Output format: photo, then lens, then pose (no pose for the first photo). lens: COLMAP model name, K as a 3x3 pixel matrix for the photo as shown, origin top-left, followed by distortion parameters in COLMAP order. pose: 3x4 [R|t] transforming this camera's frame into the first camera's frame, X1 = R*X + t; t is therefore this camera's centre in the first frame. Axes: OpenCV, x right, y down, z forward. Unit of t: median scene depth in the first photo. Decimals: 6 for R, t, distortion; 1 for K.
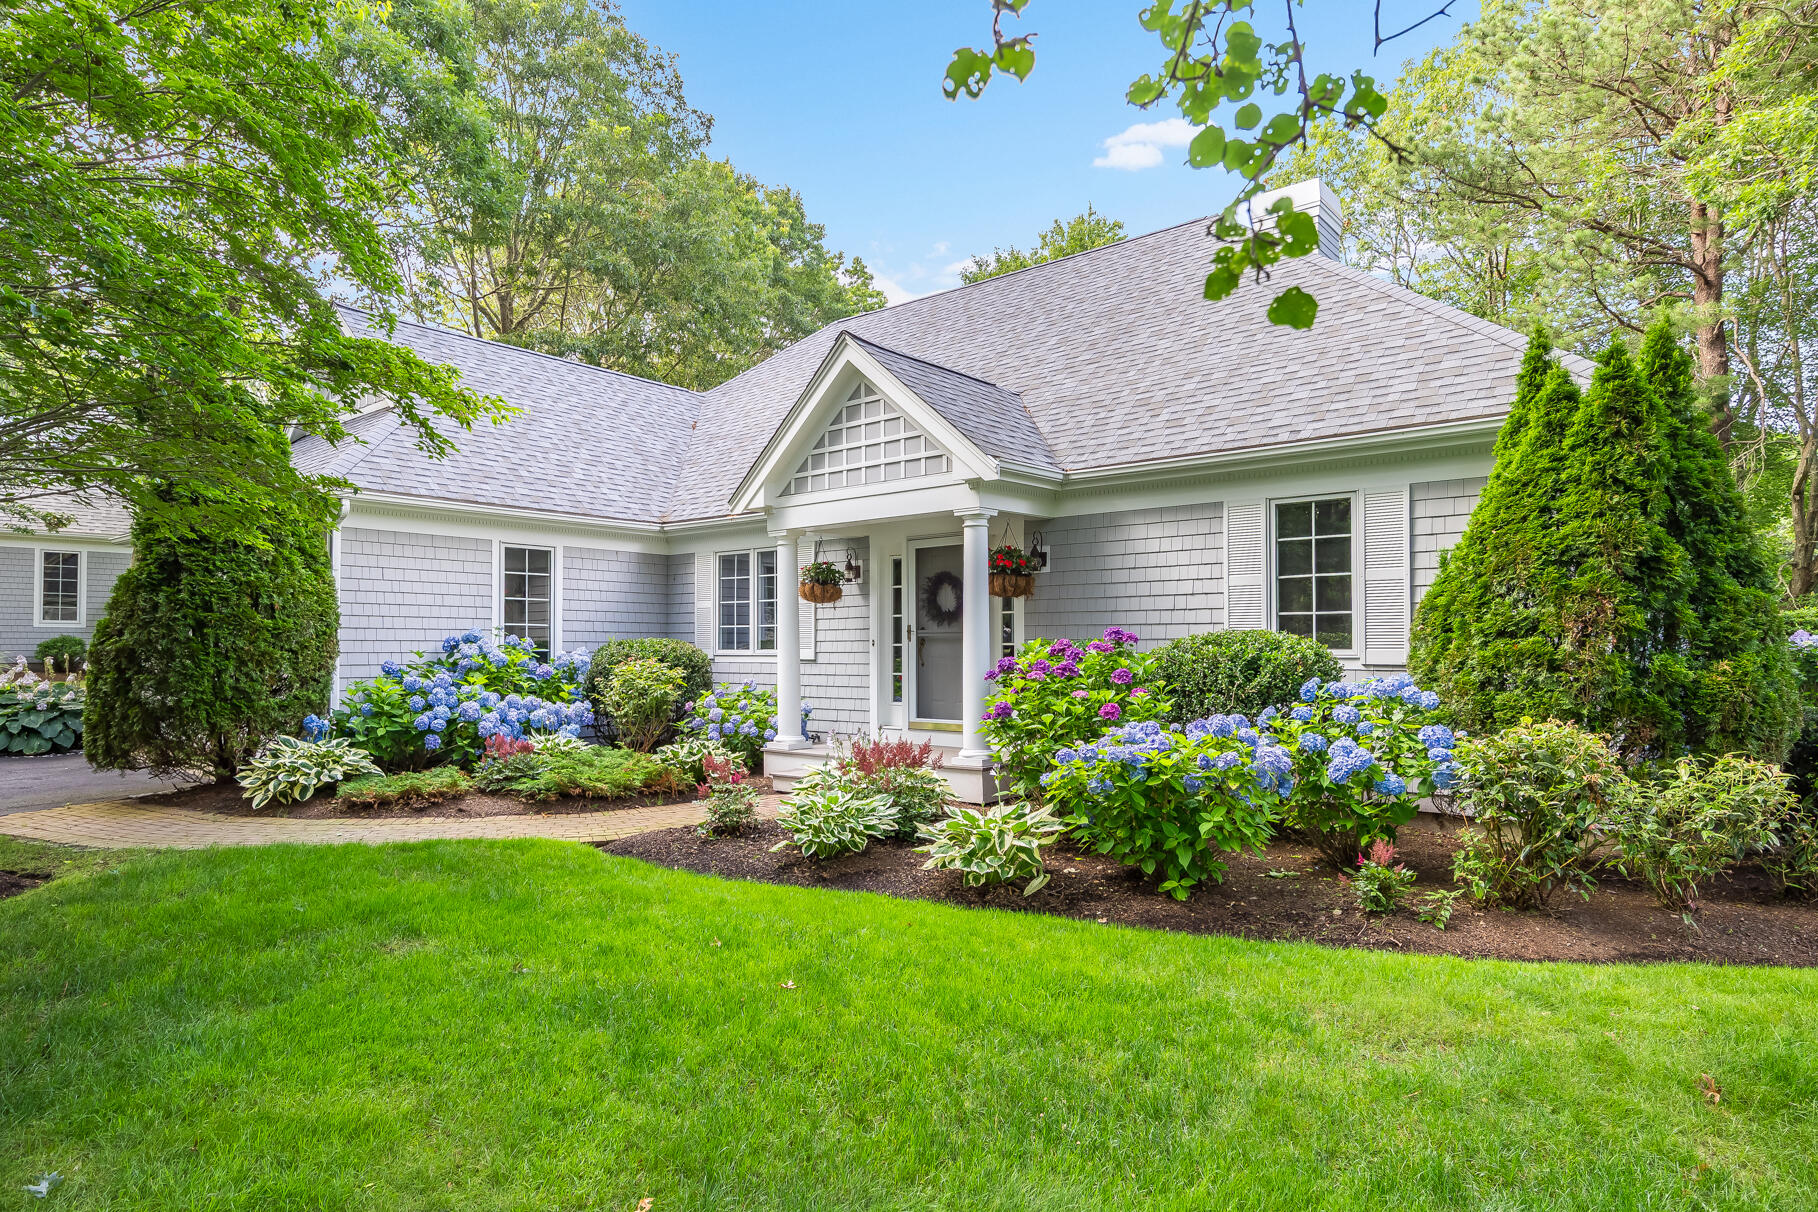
lens RADIAL K [[1058.4, 0, 907.8], [0, 1058.4, 637.7], [0, 0, 1]] dist [0.021444, -0.001291]
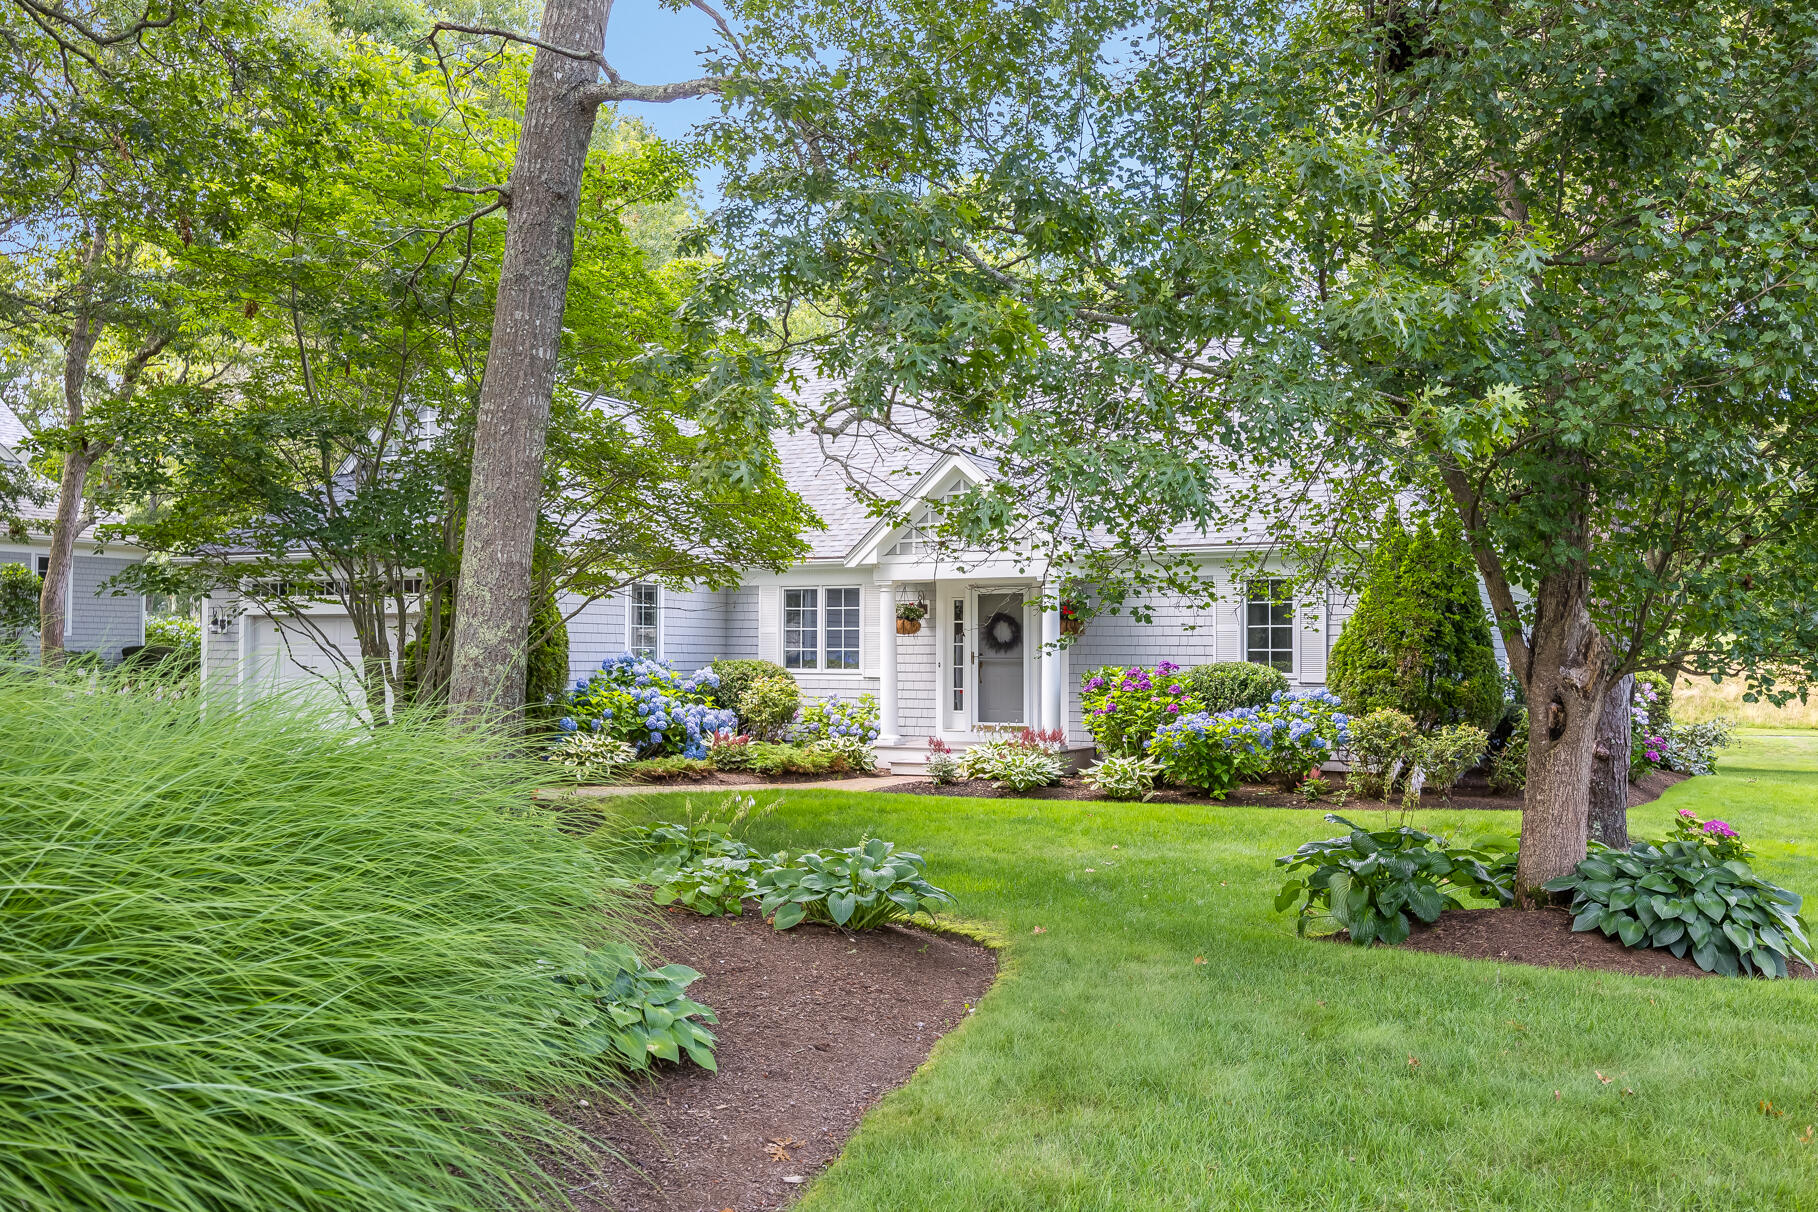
lens RADIAL K [[1639.6, 0, 909.0], [0, 1639.6, 606.0], [0, 0, 1]] dist [-0.011875, -0.000329]
pose [[0.980018, 0.012034, 0.198544, -0.778505], [-0.007938, 0.999739, -0.021414, -0.039713], [-0.198750, 0.019411, 0.979858, -1.590536]]
